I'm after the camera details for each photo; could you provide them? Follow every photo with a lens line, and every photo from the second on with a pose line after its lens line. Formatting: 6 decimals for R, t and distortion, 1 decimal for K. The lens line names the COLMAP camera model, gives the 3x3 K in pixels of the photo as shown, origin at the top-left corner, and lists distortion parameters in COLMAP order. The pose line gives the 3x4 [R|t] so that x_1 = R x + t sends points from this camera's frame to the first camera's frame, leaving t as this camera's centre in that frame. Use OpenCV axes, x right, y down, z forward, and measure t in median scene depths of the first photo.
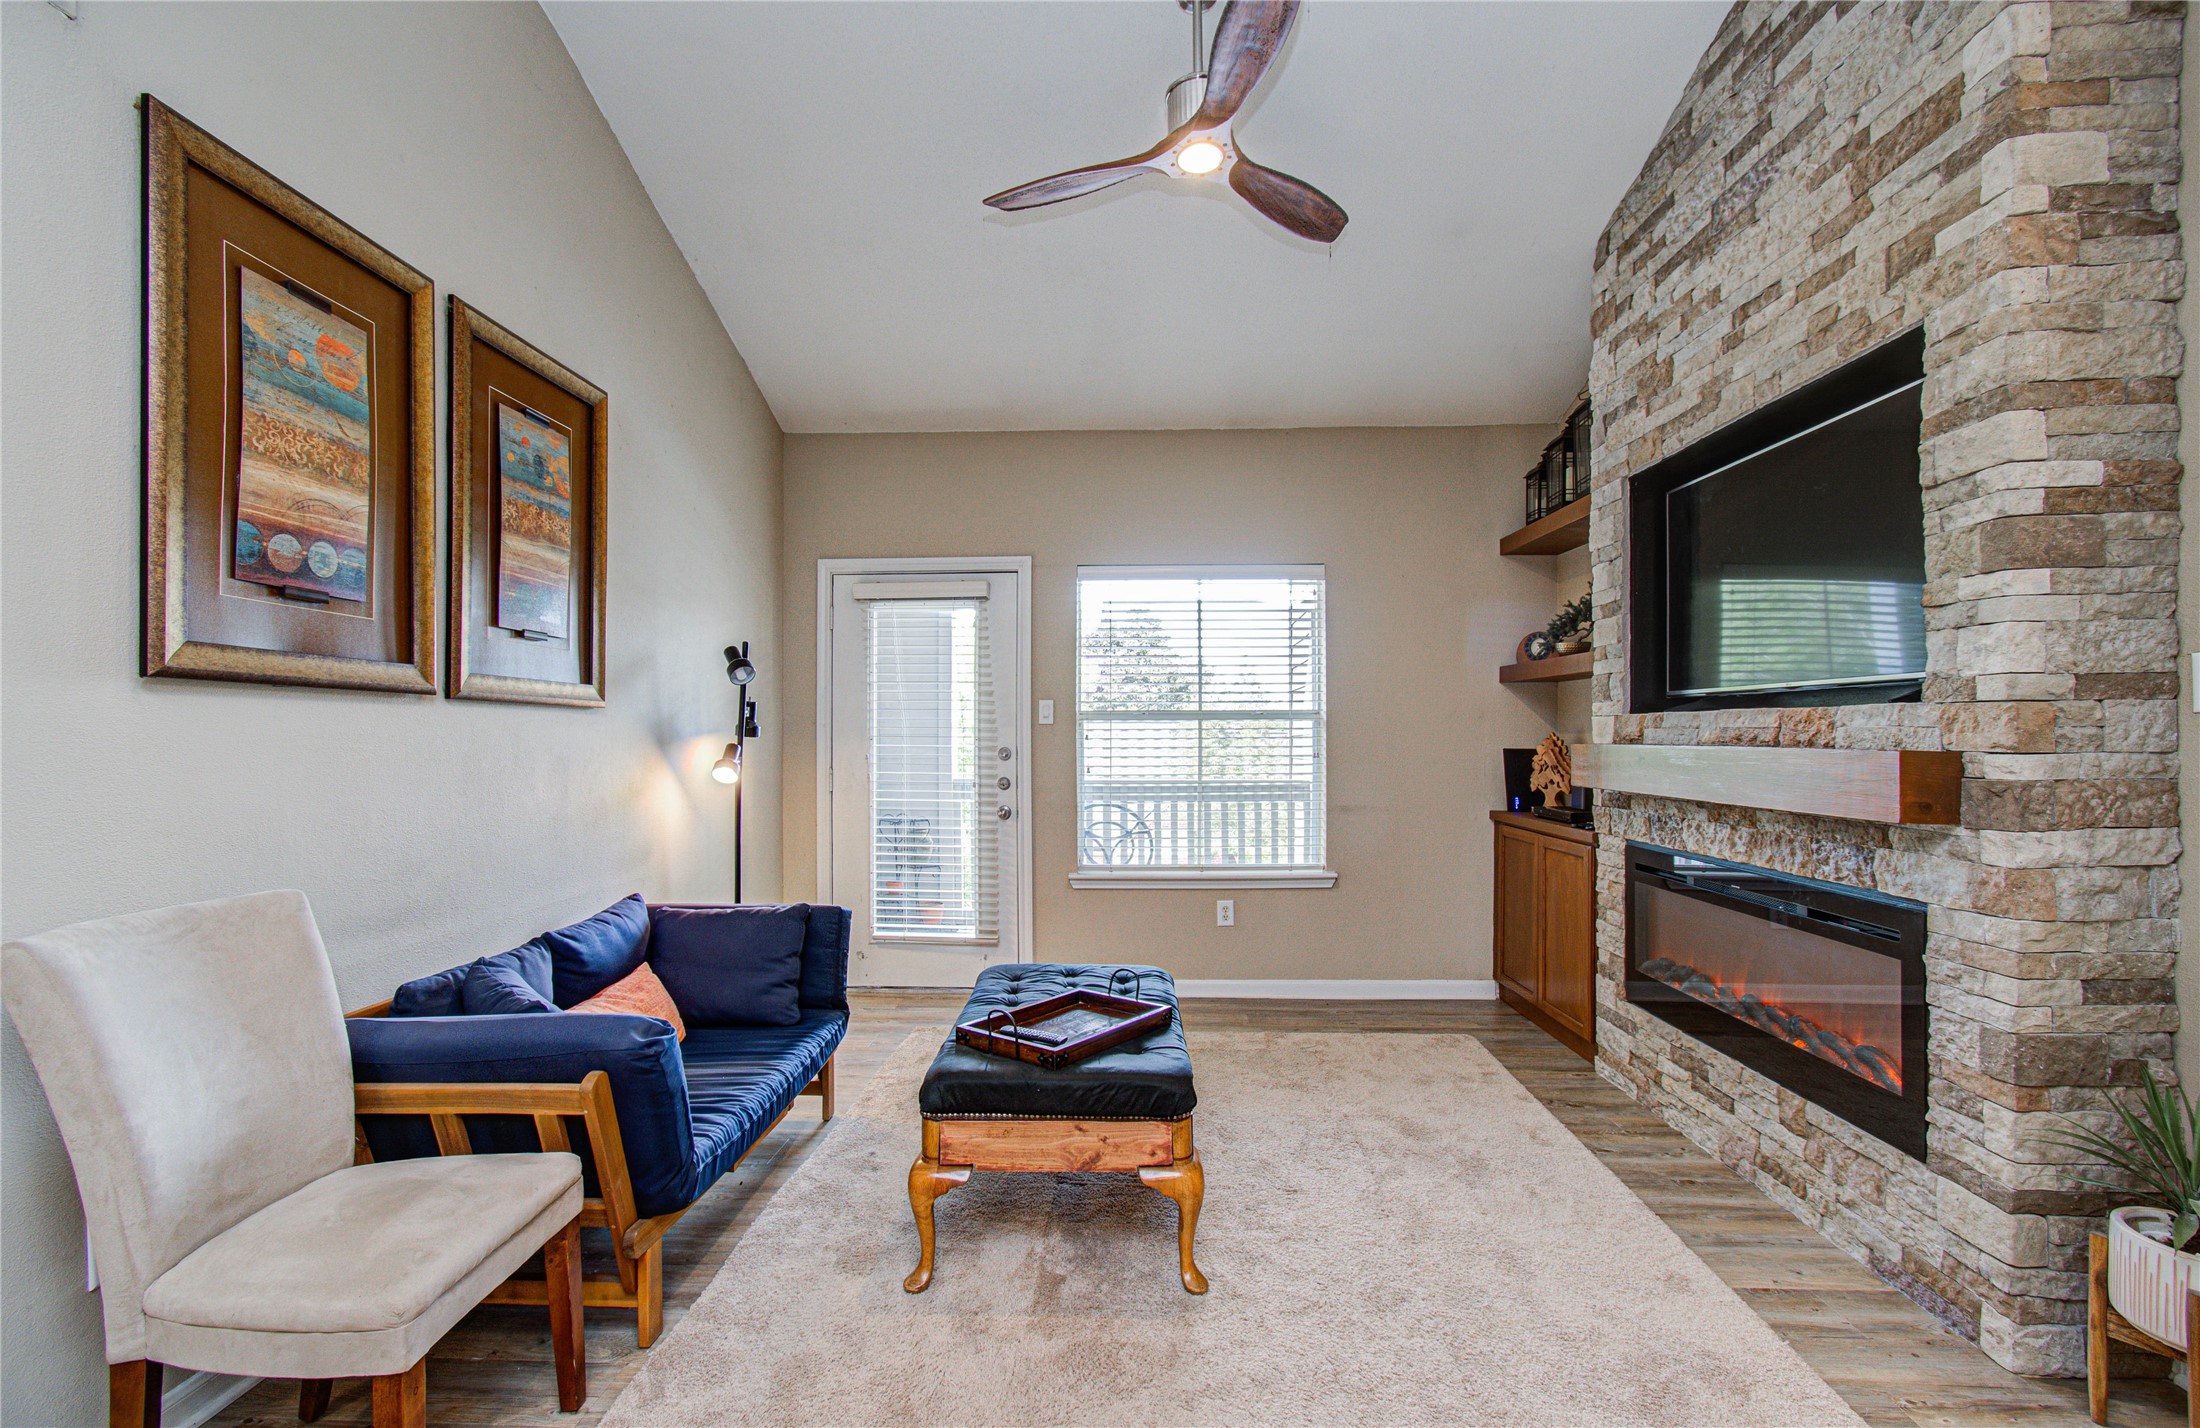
lens RADIAL K [[954.9, 0, 1088.9], [0, 954.9, 734.1], [0, 0, 1]] dist [-0.007538, 0.005429]
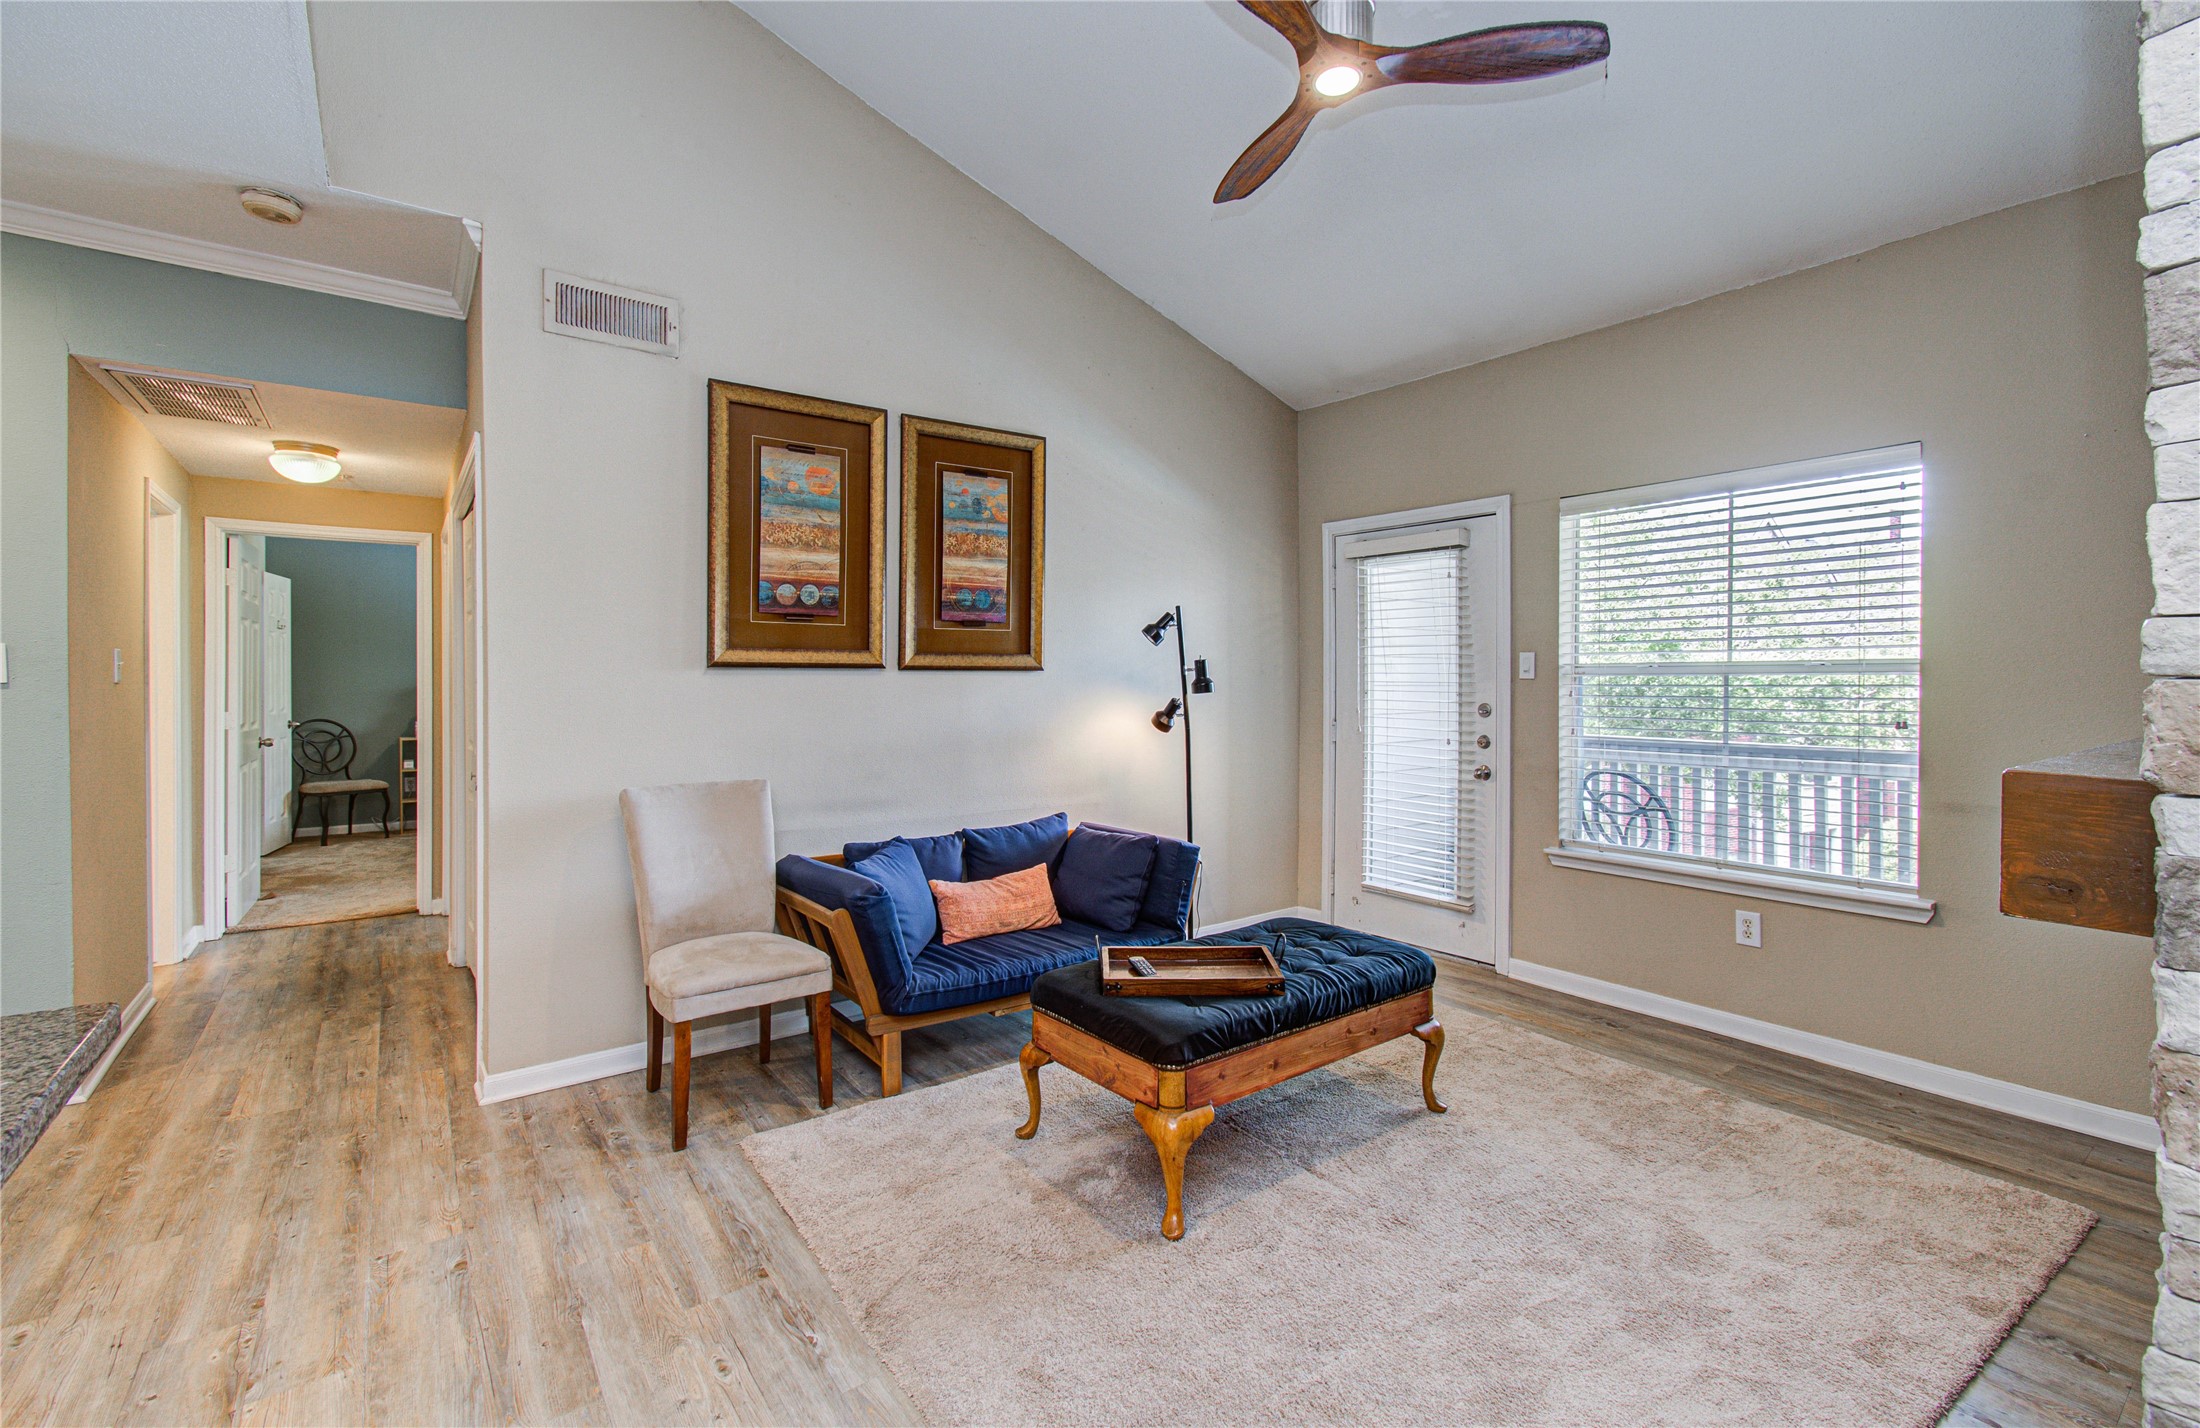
lens RADIAL K [[954.9, 0, 1091.6], [0, 954.9, 687.4], [0, 0, 1]] dist [-0.007538, 0.005429]
pose [[0.626272, 0.010013, -0.779540, 0.749260], [0.001573, 0.999899, 0.014107, -0.028819], [0.779603, -0.010061, 0.626194, 0.243756]]
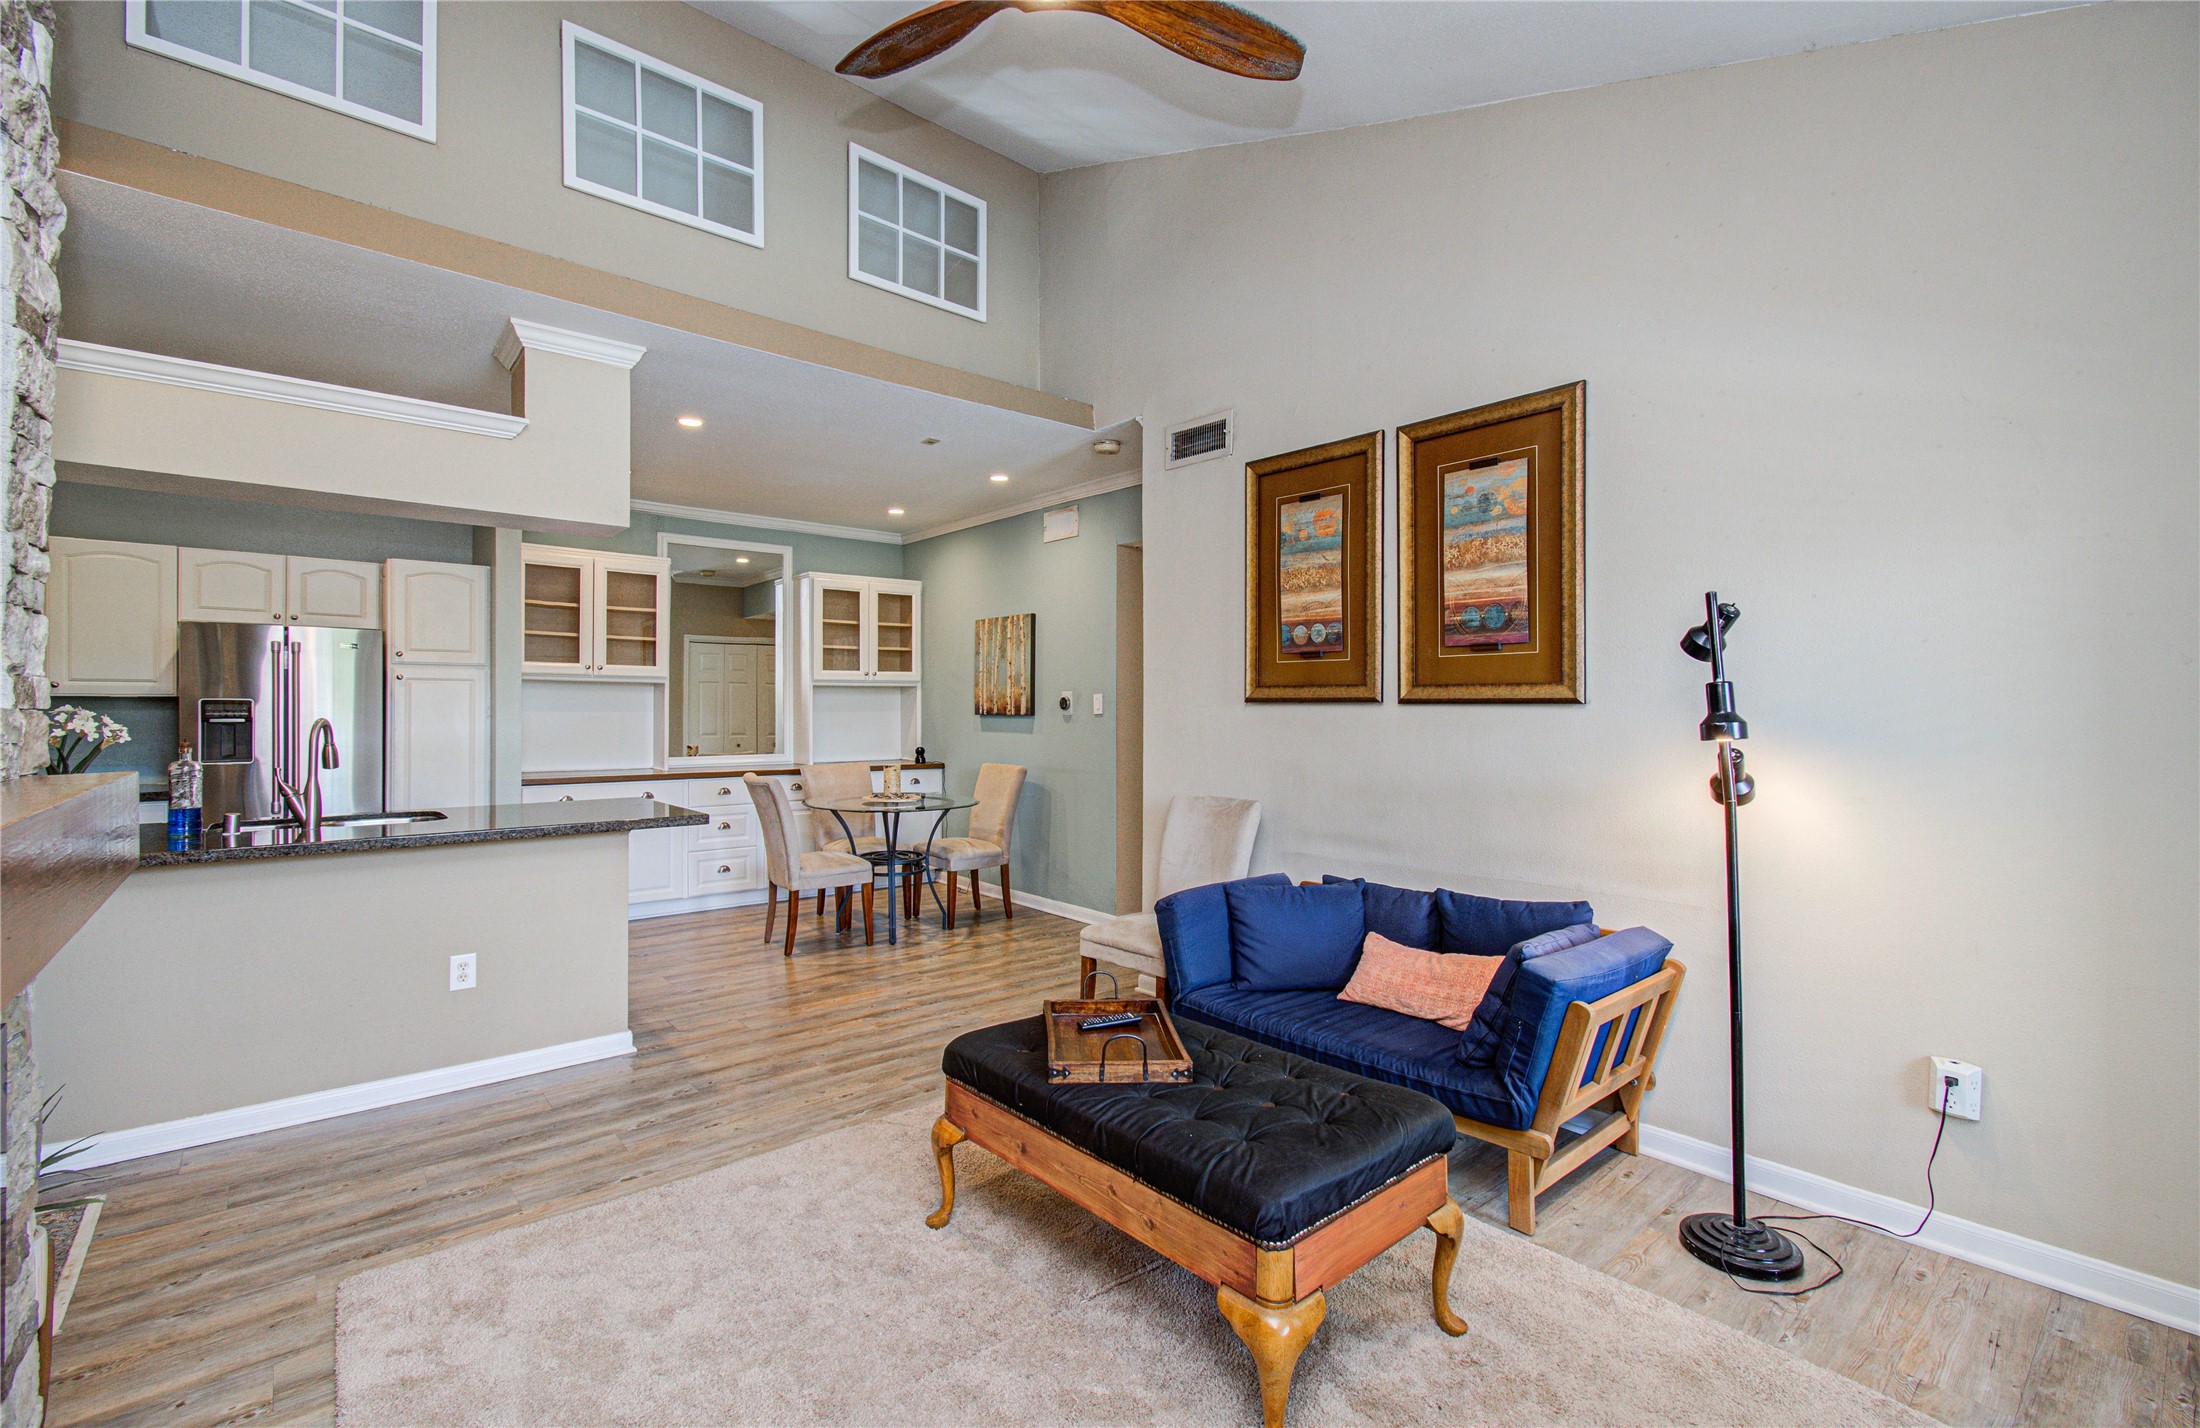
lens RADIAL K [[954.9, 0, 1101.0], [0, 954.9, 711.0], [0, 0, 1]] dist [-0.007538, 0.005429]
pose [[-0.724090, 0.002284, -0.689702, 0.655399], [0.002417, 0.999997, 0.000773, -0.027396], [0.689702, -0.001107, -0.724093, 1.700724]]
